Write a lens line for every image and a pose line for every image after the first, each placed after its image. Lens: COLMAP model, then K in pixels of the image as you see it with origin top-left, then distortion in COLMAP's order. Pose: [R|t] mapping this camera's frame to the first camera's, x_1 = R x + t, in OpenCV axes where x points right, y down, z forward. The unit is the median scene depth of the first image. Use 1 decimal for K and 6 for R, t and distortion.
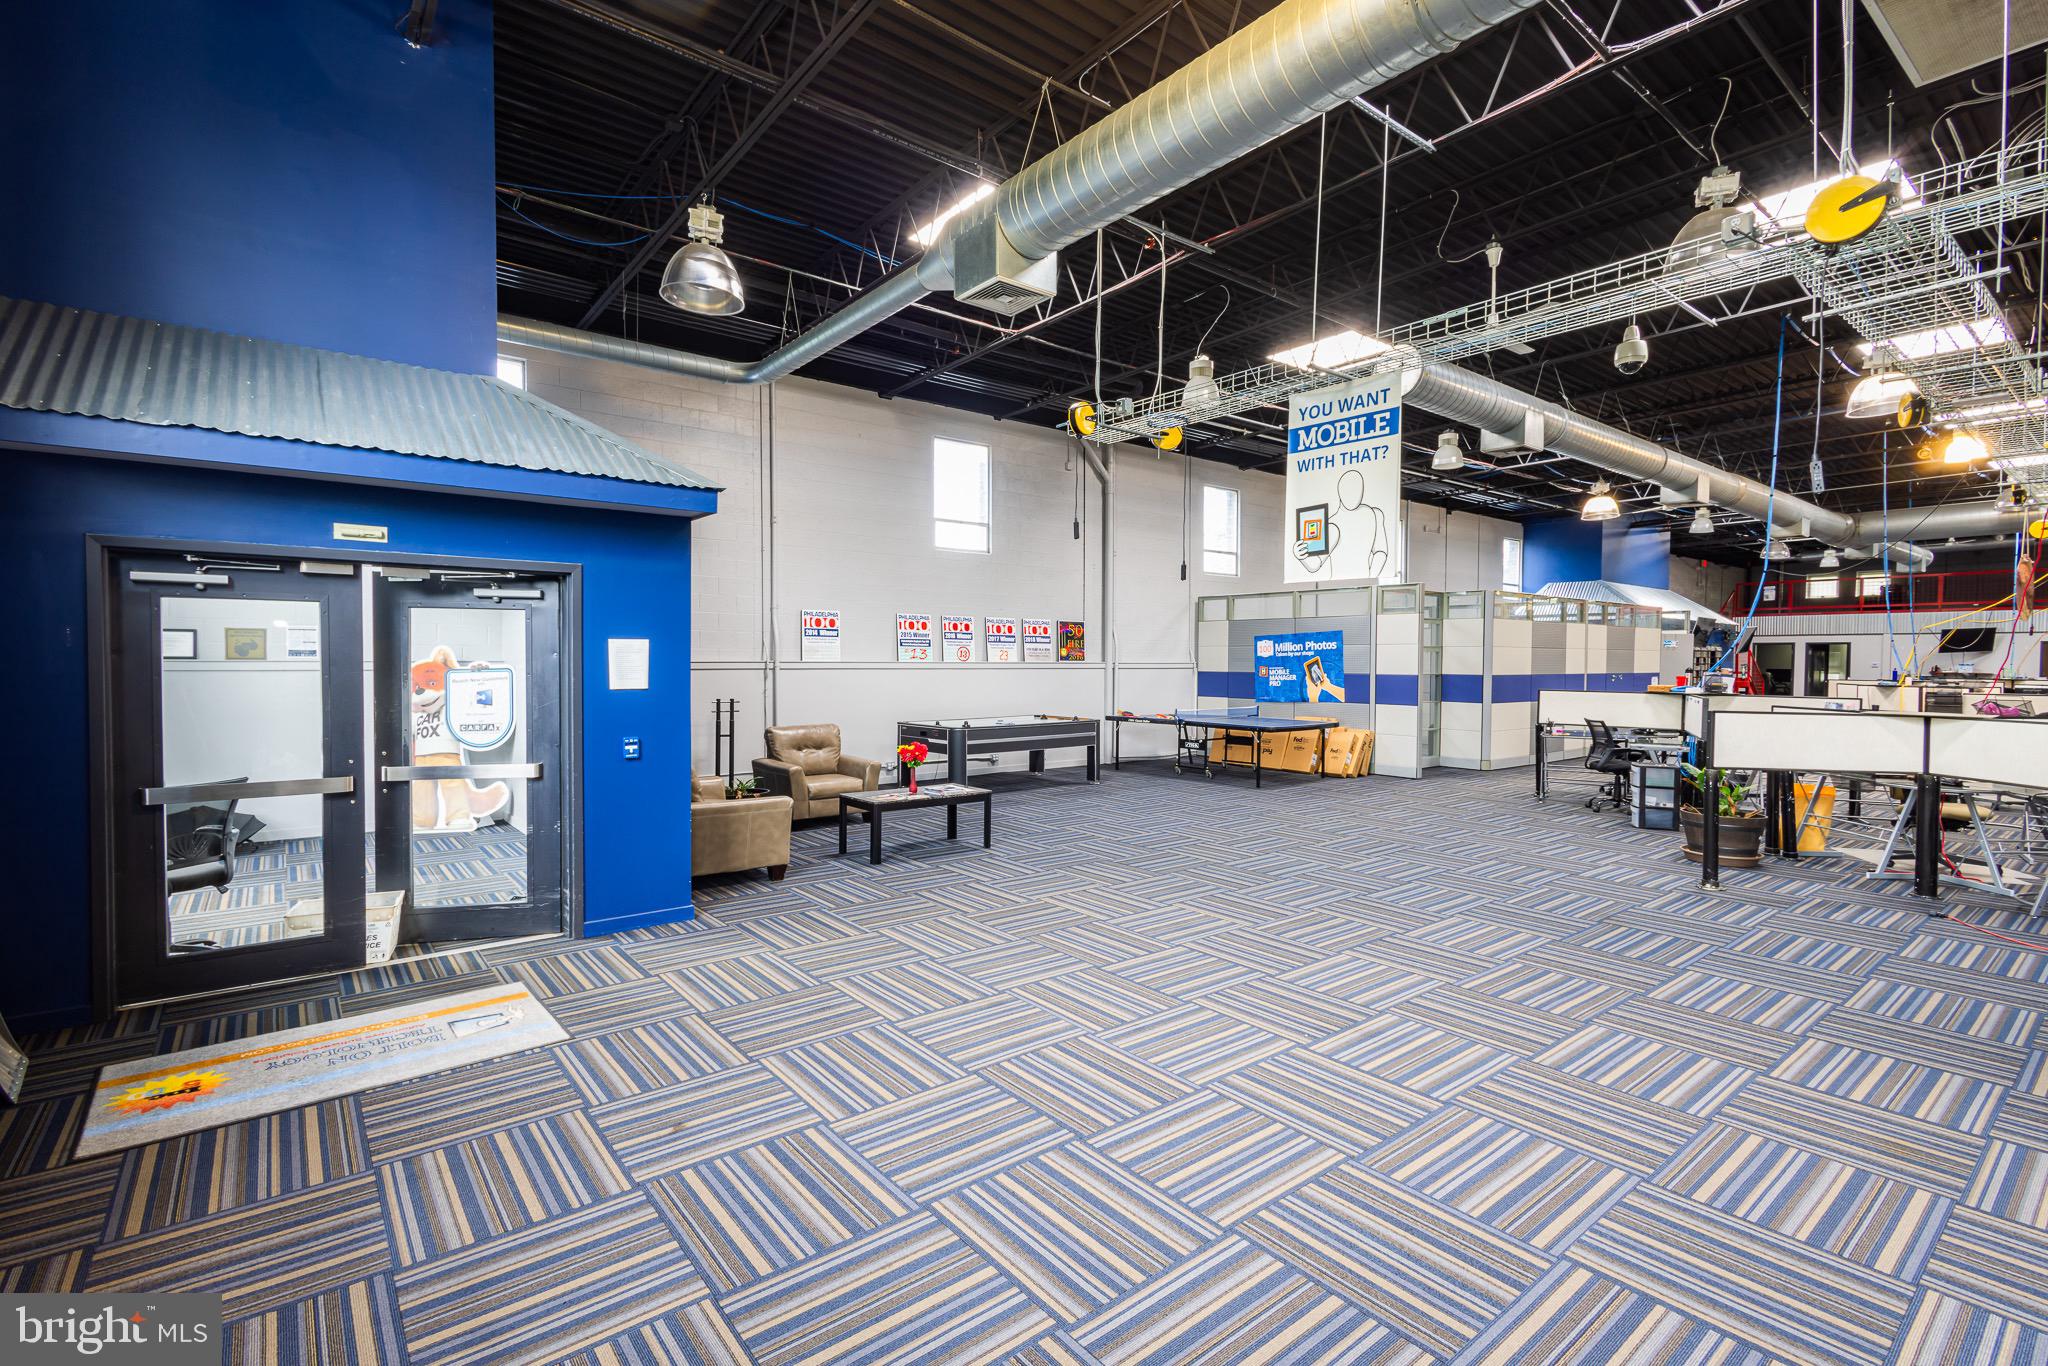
lens RADIAL K [[942.8, 0, 1024.0], [0, 942.8, 683.0], [0, 0, 1]] dist [0.011232, -0.000173]
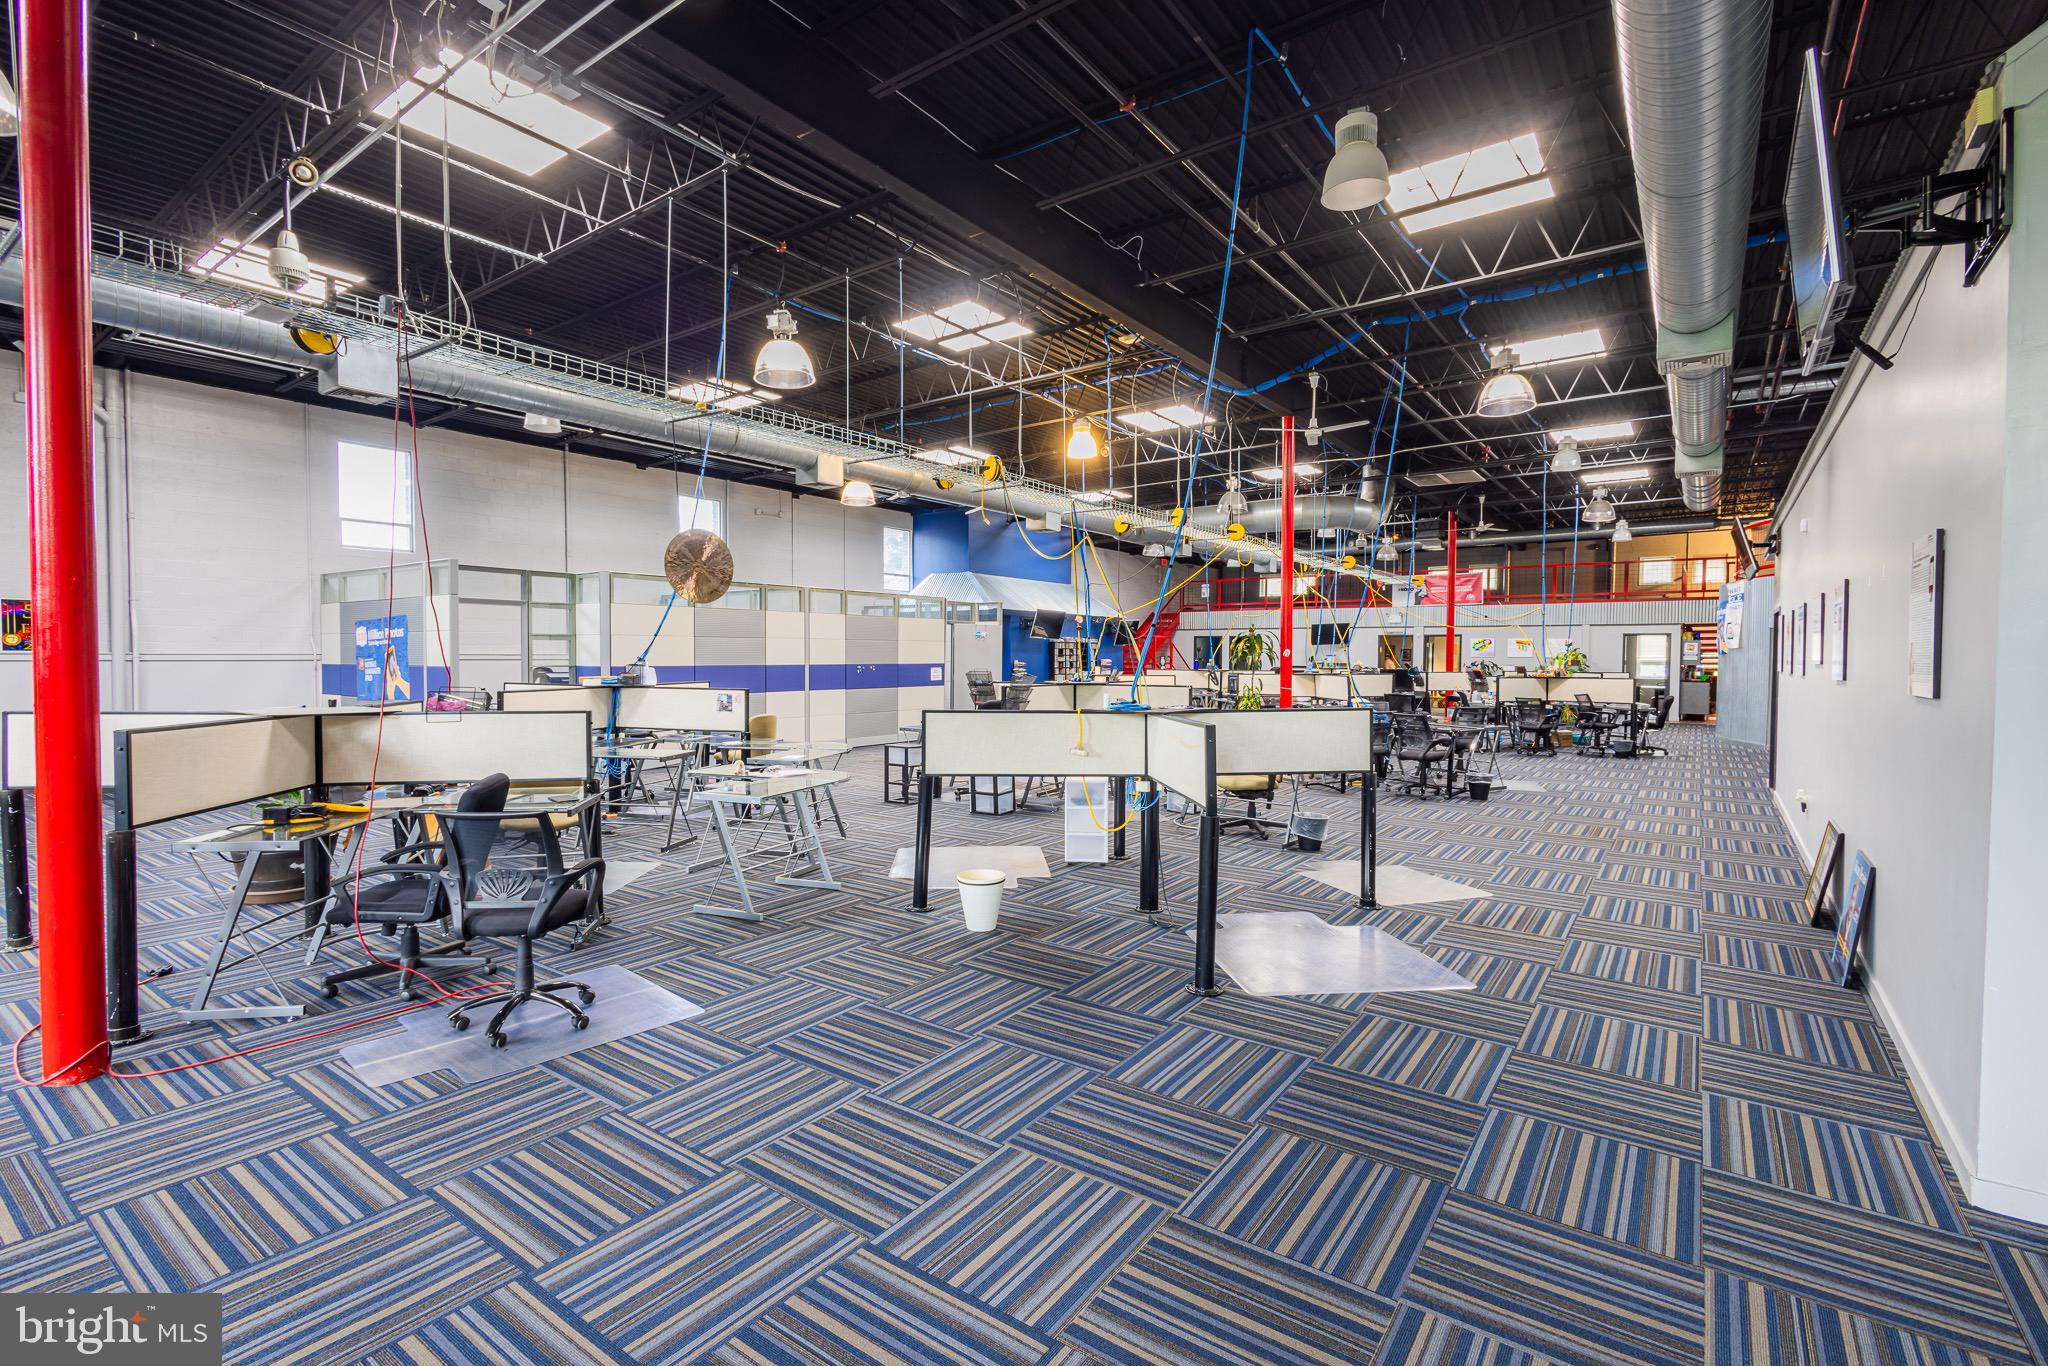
lens RADIAL K [[942.8, 0, 1024.0], [0, 942.8, 683.0], [0, 0, 1]] dist [0.011232, -0.000173]
pose [[0.962895, -0.010169, 0.269686, 0.666157], [0.008444, 0.999936, 0.007556, 0.004028], [-0.269746, -0.004998, 0.962919, 0.030861]]
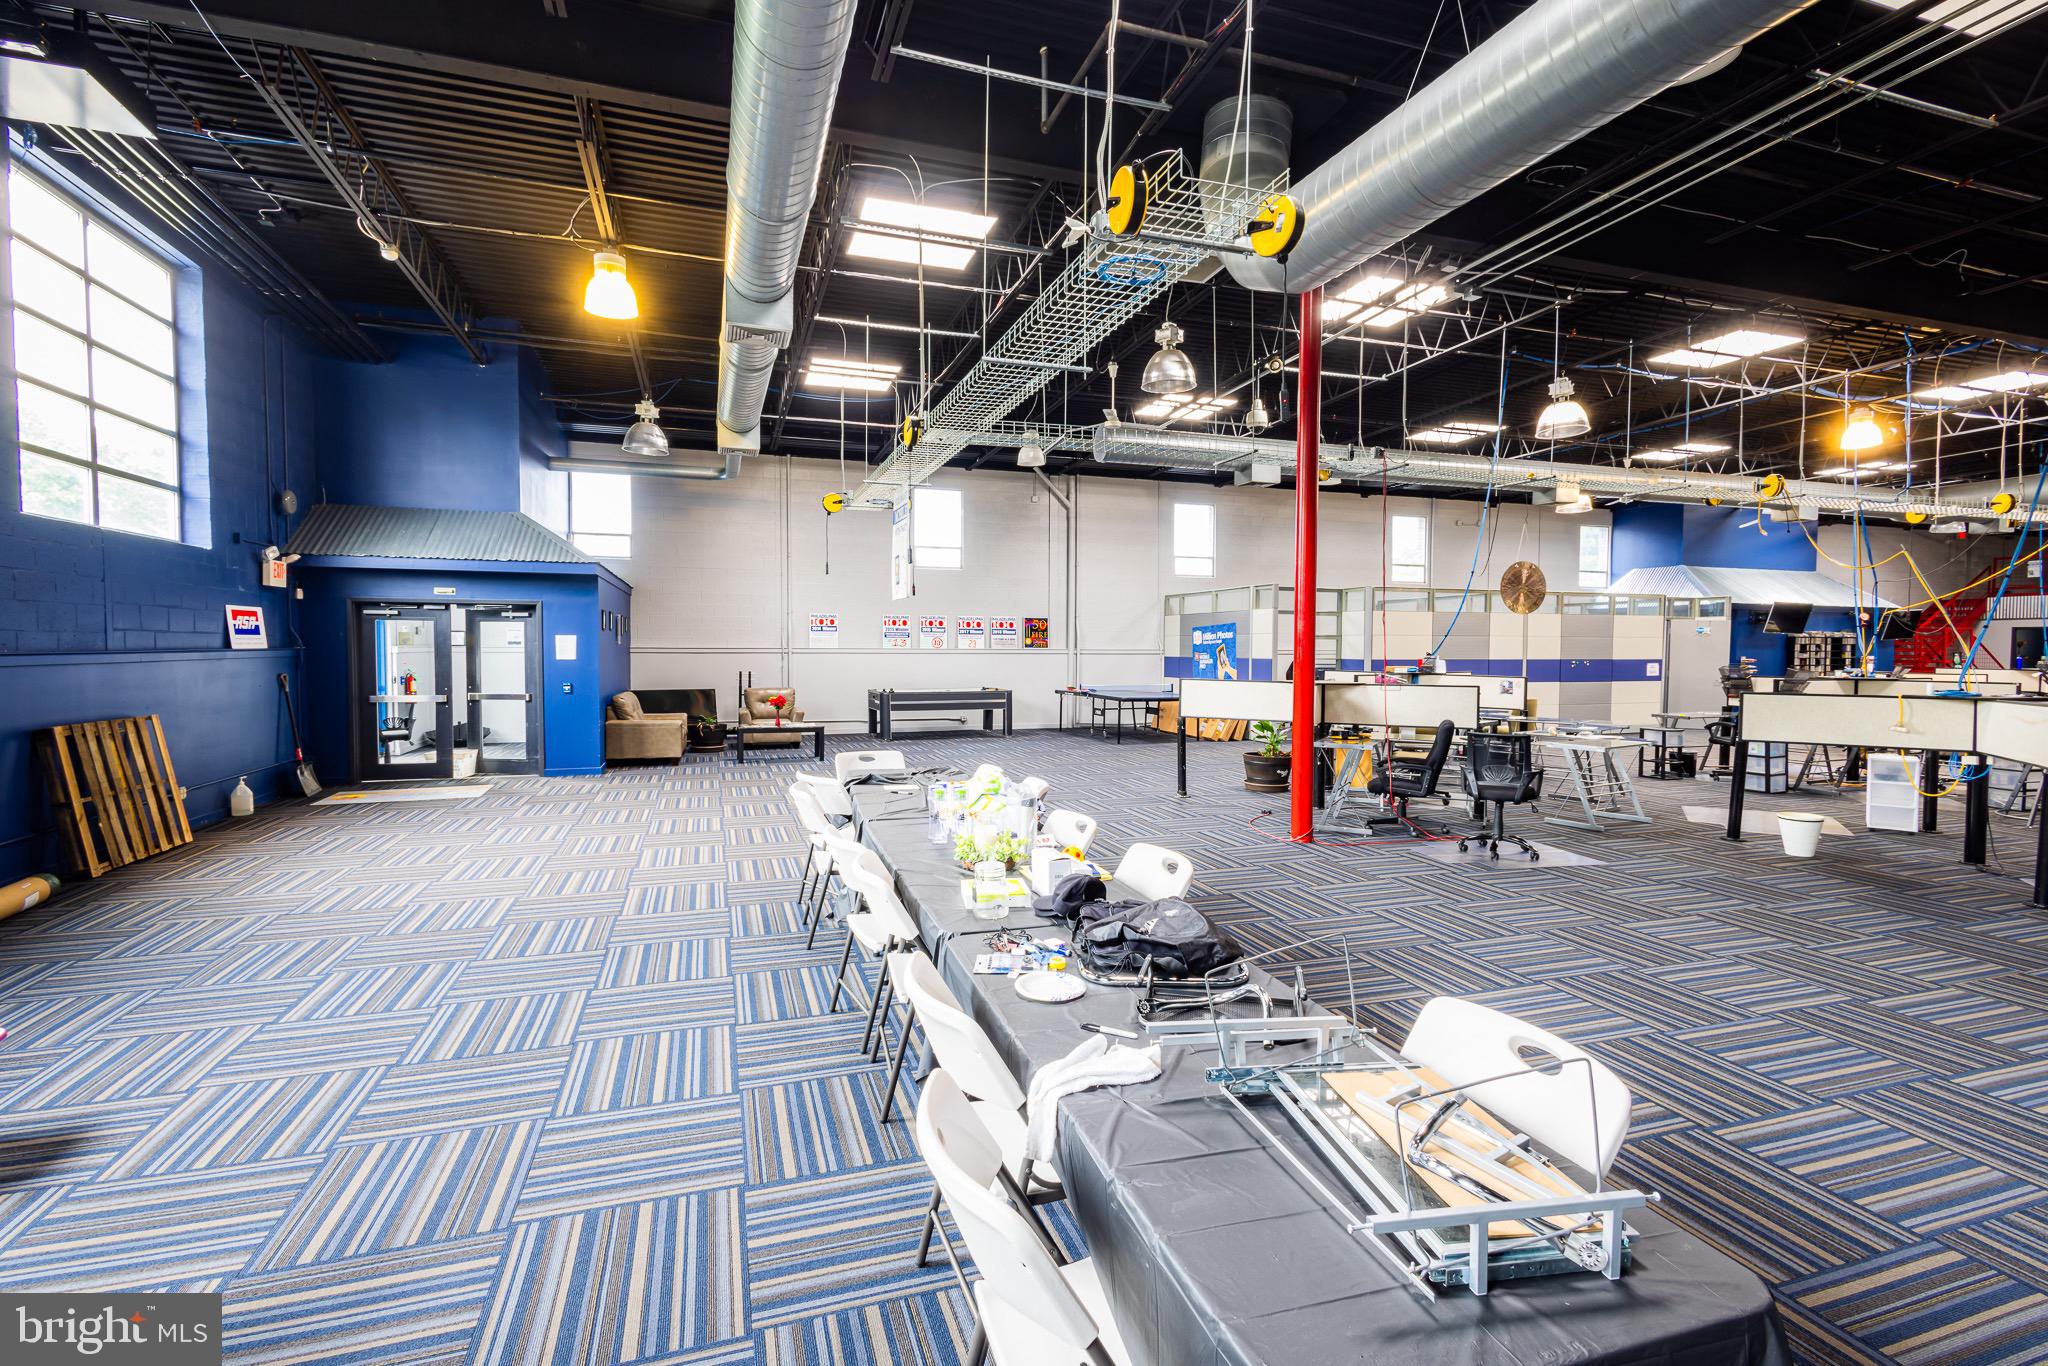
lens RADIAL K [[942.8, 0, 1024.0], [0, 942.8, 683.0], [0, 0, 1]] dist [0.011232, -0.000173]
pose [[0.940503, 0.011211, -0.339601, 0.514219], [-0.007681, 0.999902, 0.011736, 0.010778], [0.339699, -0.008430, 0.940497, -0.253274]]
